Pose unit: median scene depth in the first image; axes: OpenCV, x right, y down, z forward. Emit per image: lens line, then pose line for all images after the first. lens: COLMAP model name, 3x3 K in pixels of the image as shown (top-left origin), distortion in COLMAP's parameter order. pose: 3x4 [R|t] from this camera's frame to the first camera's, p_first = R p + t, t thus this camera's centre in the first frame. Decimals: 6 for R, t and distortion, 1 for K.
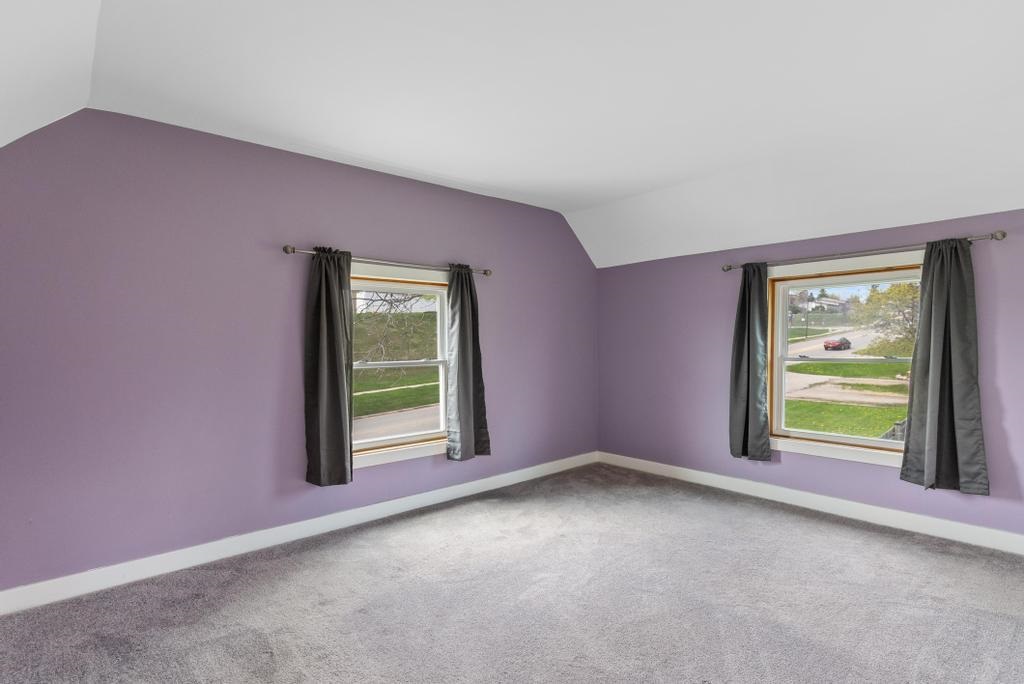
lens RADIAL K [[492.5, 0, 504.6], [0, 492.5, 374.2], [0, 0, 1]] dist [-0.000321, -0.000512]
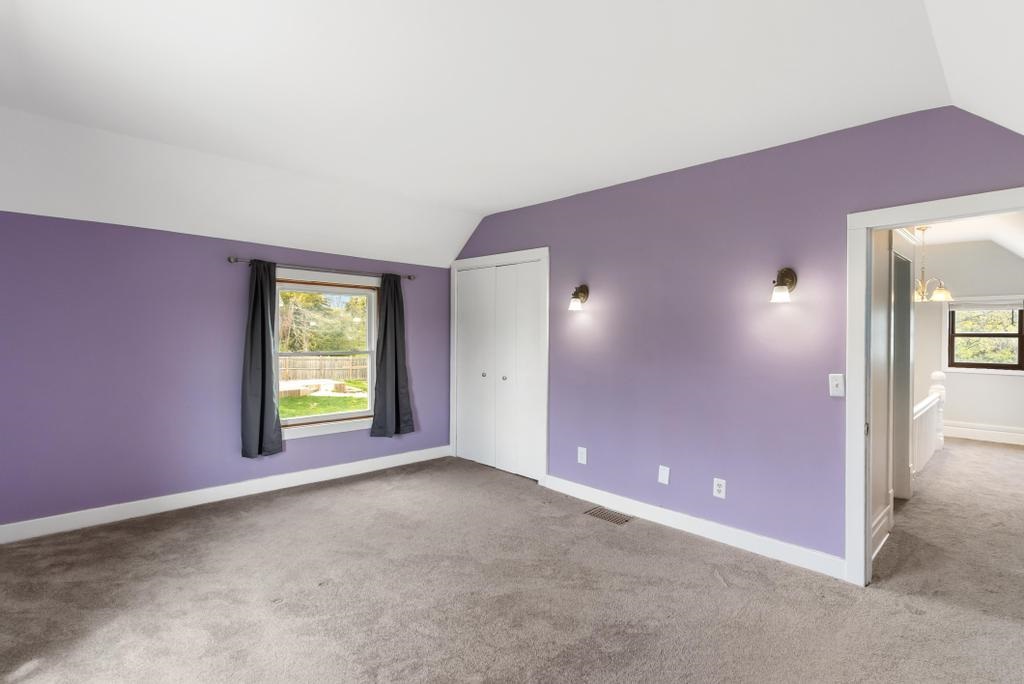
lens RADIAL K [[492.5, 0, 513.7], [0, 492.5, 338.7], [0, 0, 1]] dist [-0.000321, -0.000512]
pose [[-0.049147, 0.003514, 0.998785, -0.530805], [0.053231, 0.998582, -0.000893, -0.037181], [-0.997372, 0.053123, -0.049265, 0.543856]]
